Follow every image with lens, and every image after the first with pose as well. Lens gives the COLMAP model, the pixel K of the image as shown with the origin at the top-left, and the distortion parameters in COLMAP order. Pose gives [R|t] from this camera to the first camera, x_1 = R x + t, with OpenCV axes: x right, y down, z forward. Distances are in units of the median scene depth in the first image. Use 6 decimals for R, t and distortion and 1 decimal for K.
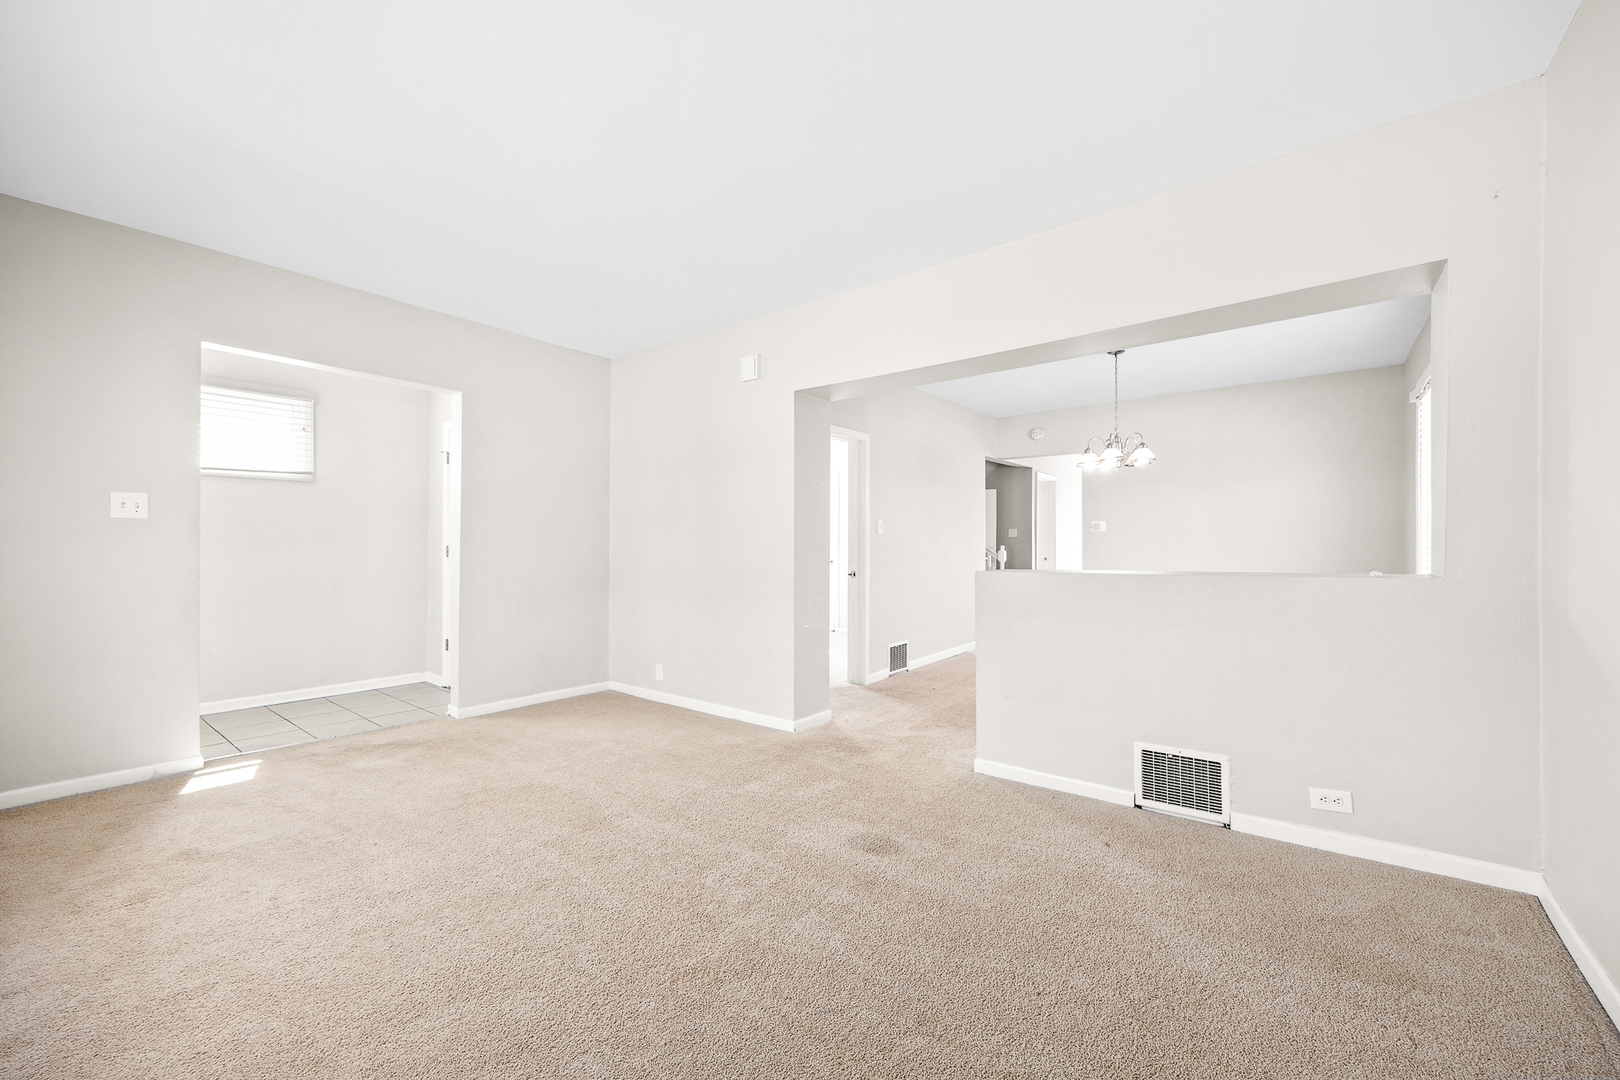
lens RADIAL K [[653.2, 0, 820.3], [0, 653.2, 546.2], [0, 0, 1]] dist [-0.000744, -0.000139]
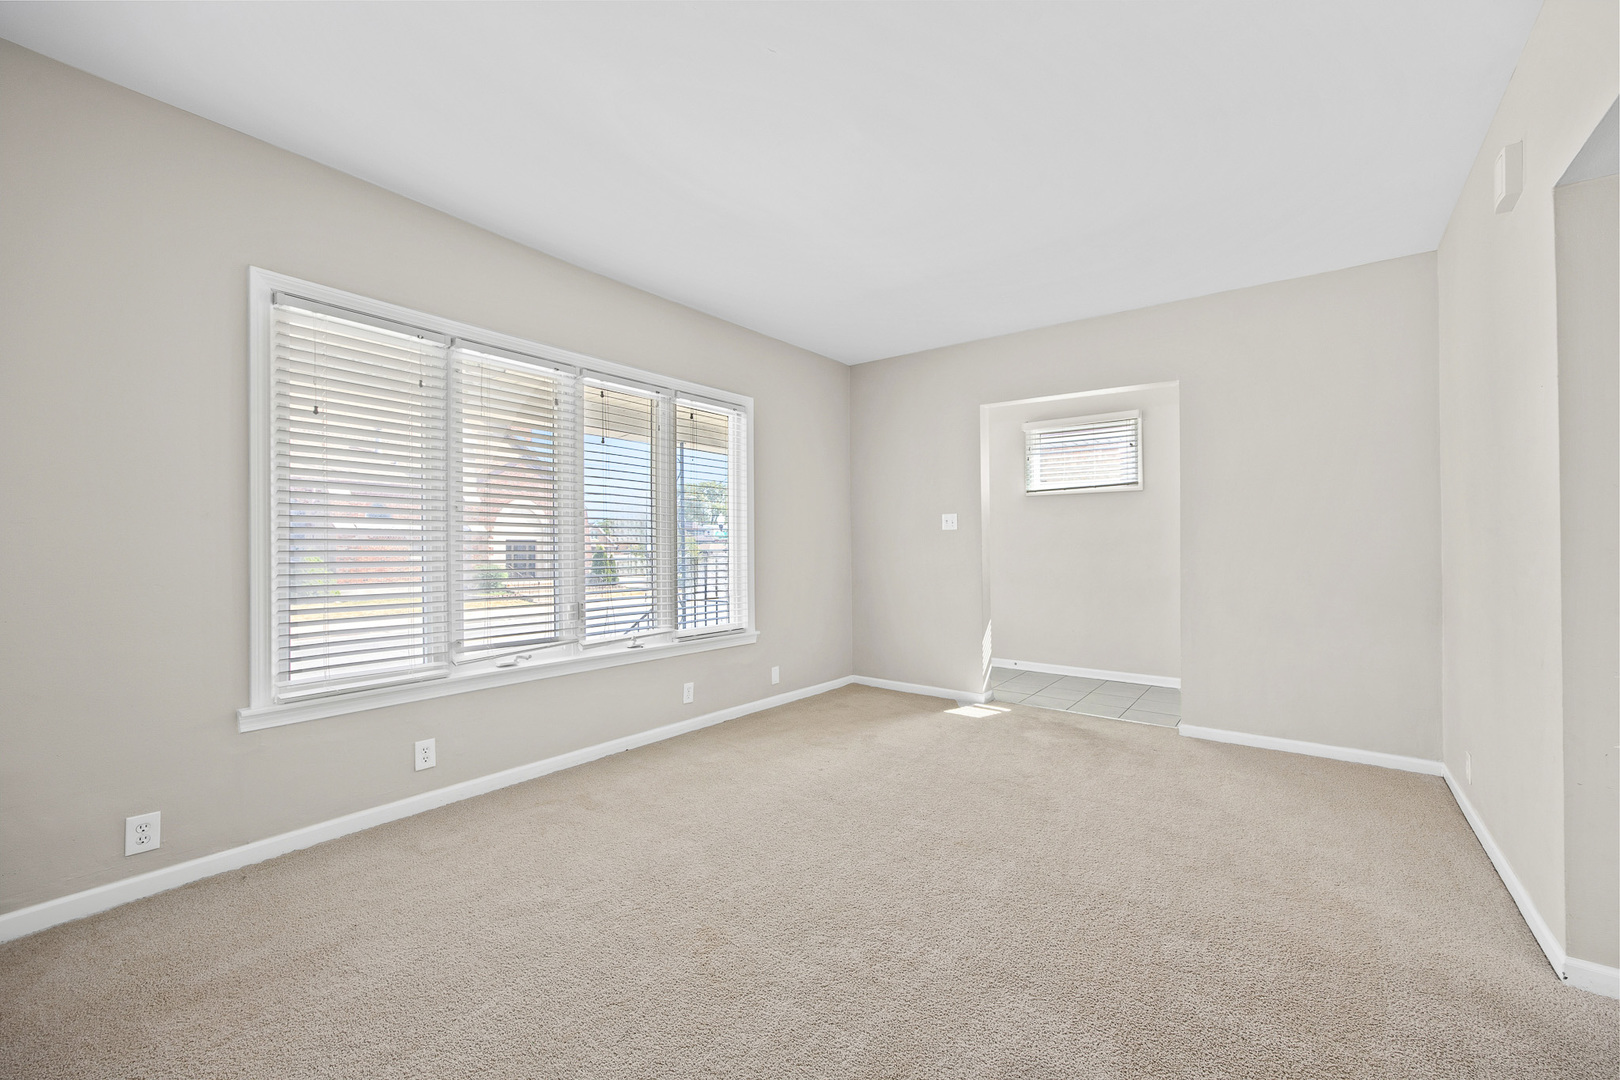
lens RADIAL K [[653.2, 0, 820.3], [0, 653.2, 546.2], [0, 0, 1]] dist [-0.000744, -0.000139]
pose [[0.000512, -0.004871, -0.999988, 0.448077], [-0.000191, 0.999988, -0.004871, 0.003507], [1.000000, 0.000194, 0.000511, 0.596896]]
